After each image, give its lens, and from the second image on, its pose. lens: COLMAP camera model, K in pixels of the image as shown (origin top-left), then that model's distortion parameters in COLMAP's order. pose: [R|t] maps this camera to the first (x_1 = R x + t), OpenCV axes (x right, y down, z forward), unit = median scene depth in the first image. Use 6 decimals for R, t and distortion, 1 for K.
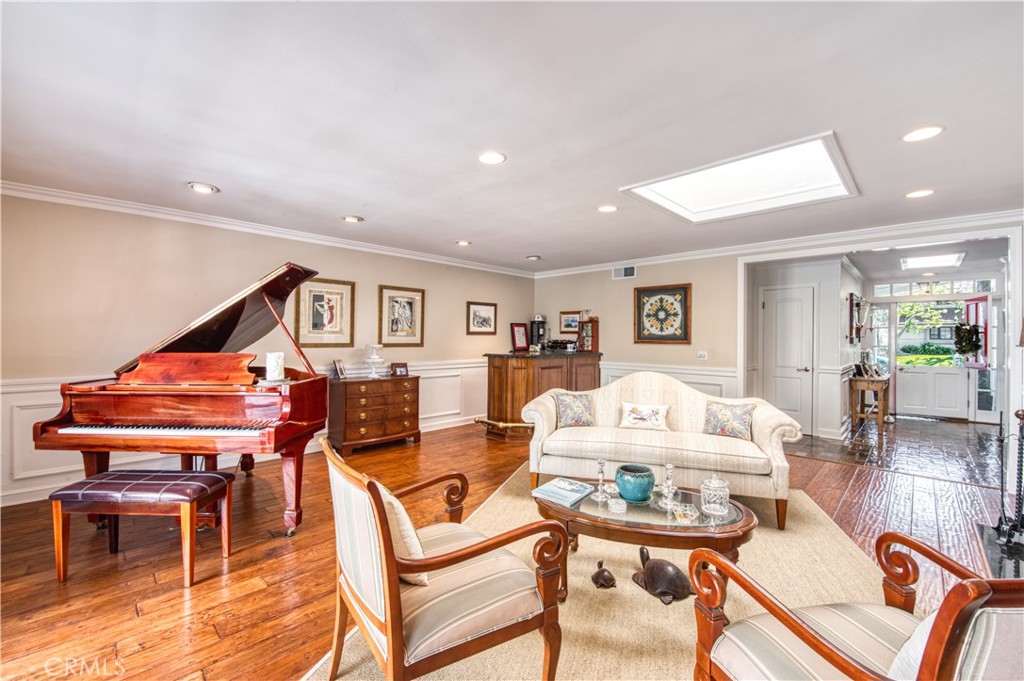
lens RADIAL K [[405.9, 0, 510.8], [0, 405.9, 339.2], [0, 0, 1]] dist [0.000603, 0.000027]
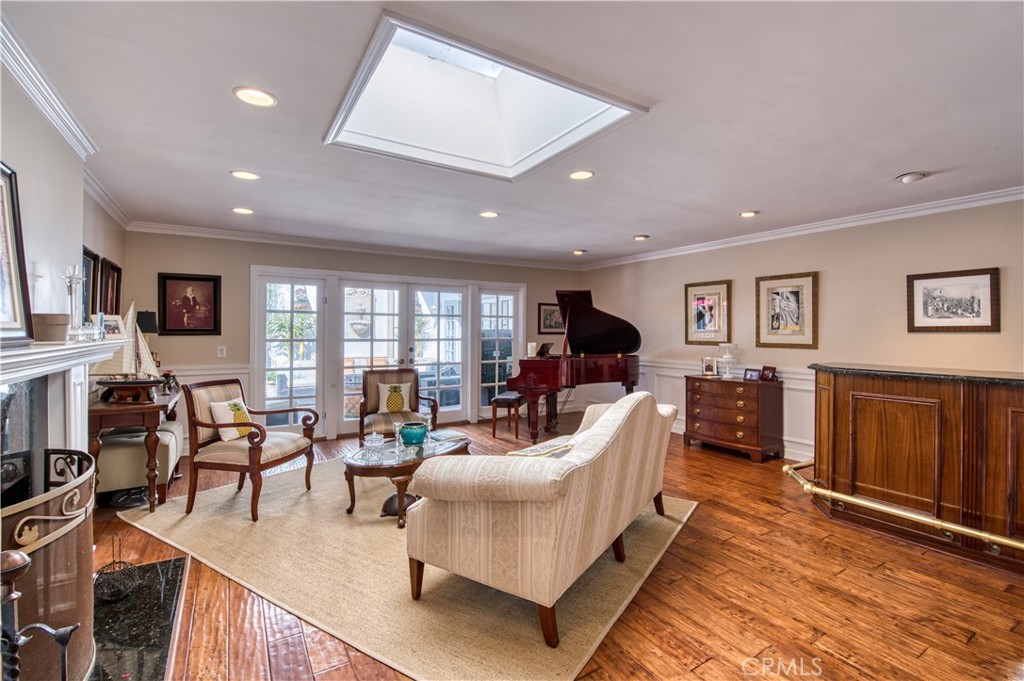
lens RADIAL K [[468.9, 0, 515.1], [0, 468.9, 335.2], [0, 0, 1]] dist [-0.003687, -0.000328]
pose [[-0.198490, -0.002238, -0.980100, 0.773003], [-0.009127, 0.999958, -0.000435, -0.001216], [0.980060, 0.008859, -0.198503, 0.666918]]
